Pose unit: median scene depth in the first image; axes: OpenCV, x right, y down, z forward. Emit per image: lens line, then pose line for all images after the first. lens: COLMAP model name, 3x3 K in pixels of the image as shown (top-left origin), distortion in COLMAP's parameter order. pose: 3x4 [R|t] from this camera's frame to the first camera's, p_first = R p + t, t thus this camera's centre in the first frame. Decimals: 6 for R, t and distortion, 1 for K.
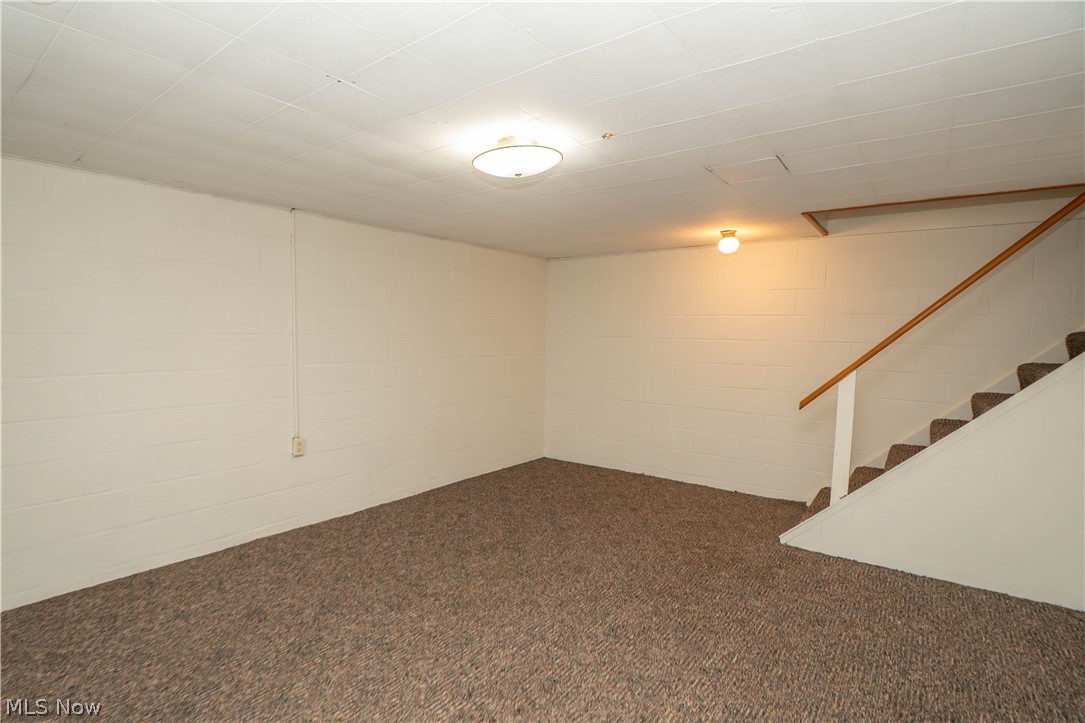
lens RADIAL K [[545.2, 0, 544.4], [0, 545.2, 363.8], [0, 0, 1]] dist [-0.038097, 0.008920]
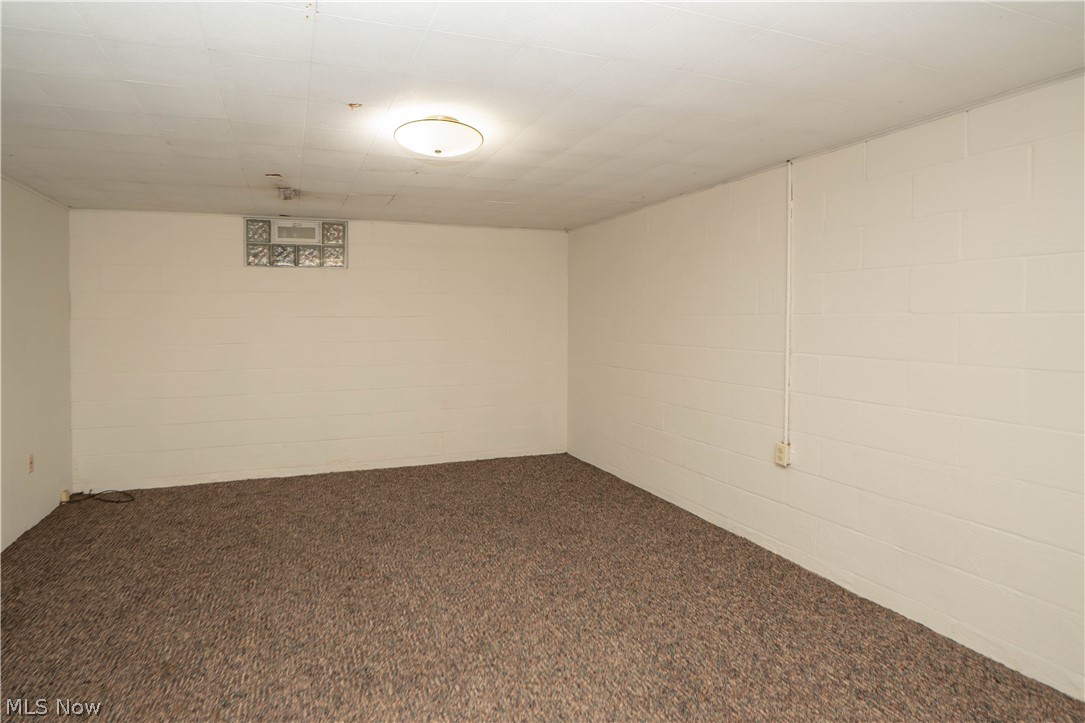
lens RADIAL K [[545.2, 0, 546.1], [0, 545.2, 358.6], [0, 0, 1]] dist [-0.038097, 0.008920]
pose [[-0.502251, 0.048609, -0.863355, 0.649958], [-0.056646, 0.994425, 0.088943, -0.093815], [0.862864, 0.093577, -0.496697, 1.514332]]
